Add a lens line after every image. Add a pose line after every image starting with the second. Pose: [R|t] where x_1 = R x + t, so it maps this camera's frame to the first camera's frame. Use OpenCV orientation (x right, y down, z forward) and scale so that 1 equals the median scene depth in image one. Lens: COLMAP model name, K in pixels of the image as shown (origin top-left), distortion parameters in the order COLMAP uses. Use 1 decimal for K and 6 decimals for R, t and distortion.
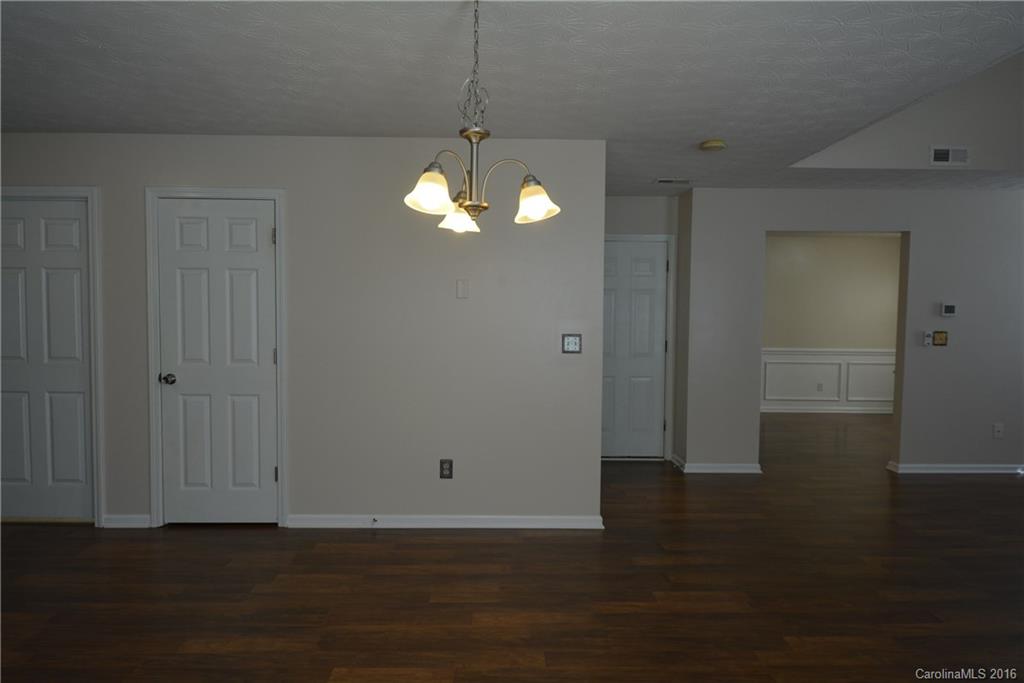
lens RADIAL K [[590.2, 0, 512.0], [0, 590.2, 341.5], [0, 0, 1]] dist [-0.000906, -0.003448]
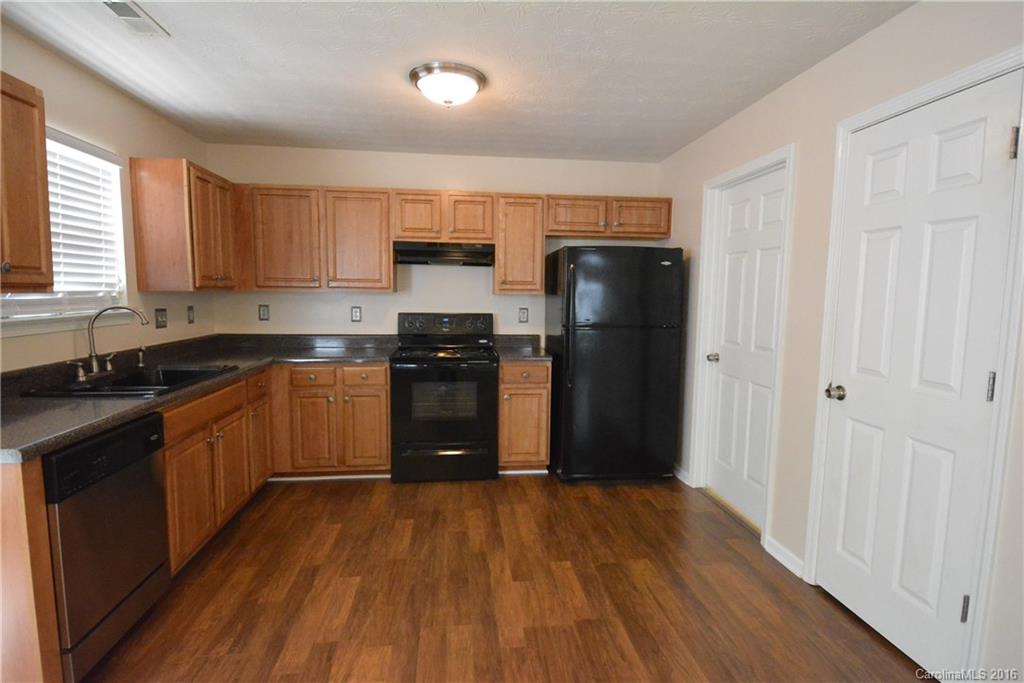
lens RADIAL K [[517.0, 0, 512.0], [0, 517.0, 341.5], [0, 0, 1]] dist [0.022870, -0.026621]
pose [[0.089557, 0.088373, -0.992053, -0.003759], [-0.063896, 0.994514, 0.082824, -0.023546], [0.993930, 0.055971, 0.094712, 0.544115]]
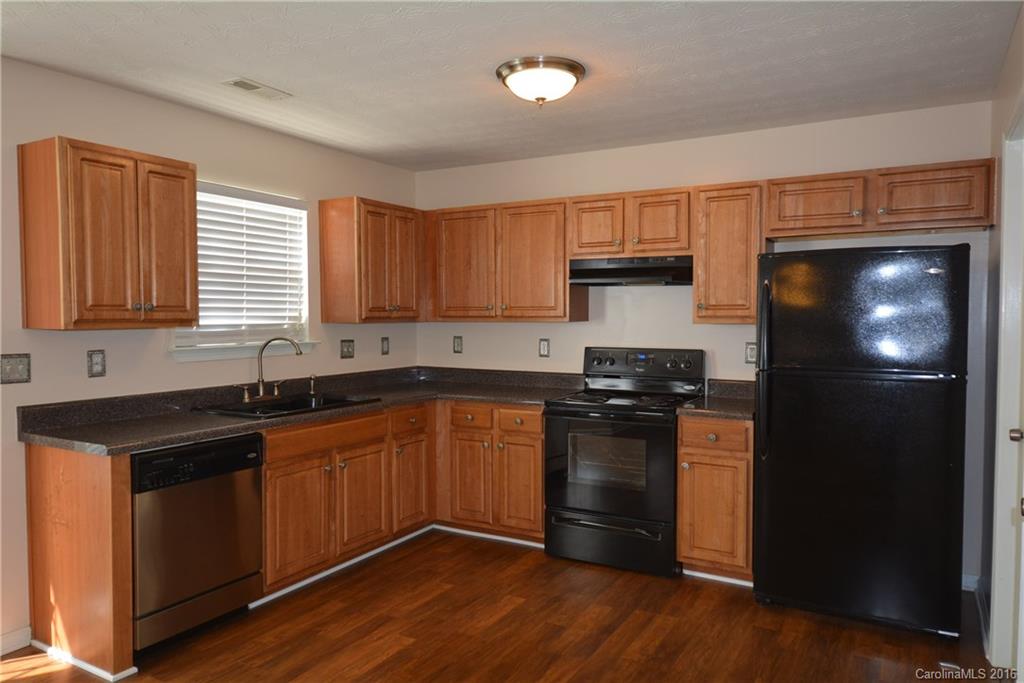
lens RADIAL K [[704.6, 0, 512.0], [0, 704.6, 341.5], [0, 0, 1]] dist [0.004871, 0.001551]
pose [[-0.516883, 0.024109, -0.855717, -0.025749], [-0.048552, 0.997169, 0.057421, -0.050430], [0.854678, 0.071227, -0.514249, 0.920594]]
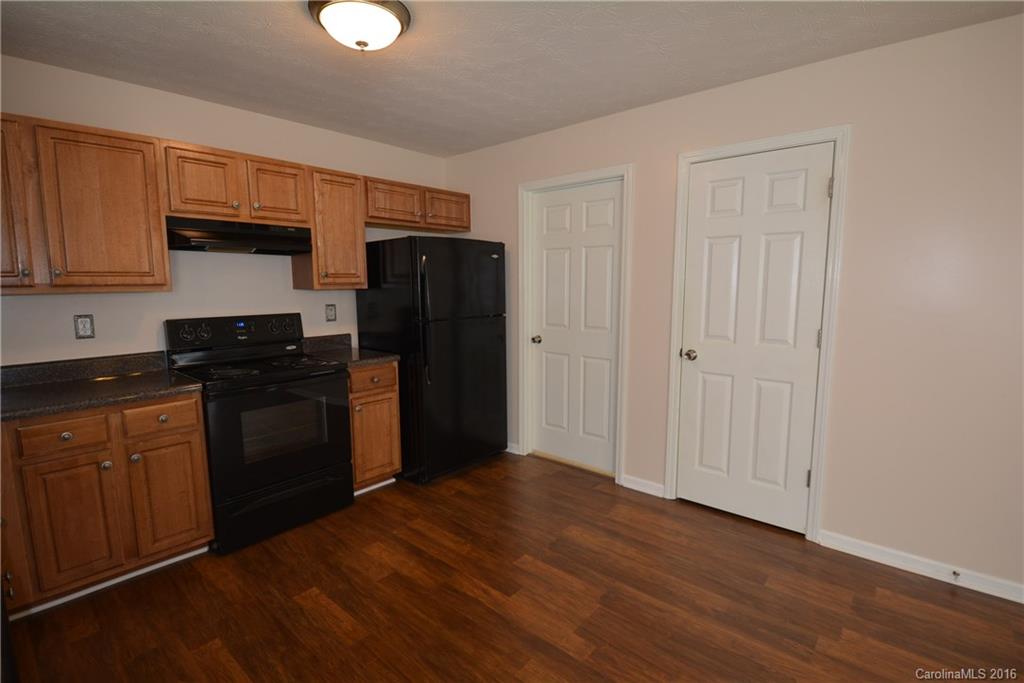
lens RADIAL K [[484.5, 0, 512.0], [0, 484.5, 341.5], [0, 0, 1]] dist [0.022557, -0.026286]
pose [[0.737328, 0.069565, -0.671944, -0.260183], [-0.022953, 0.996689, 0.077998, -0.013508], [0.675145, -0.042087, 0.736484, 0.214899]]
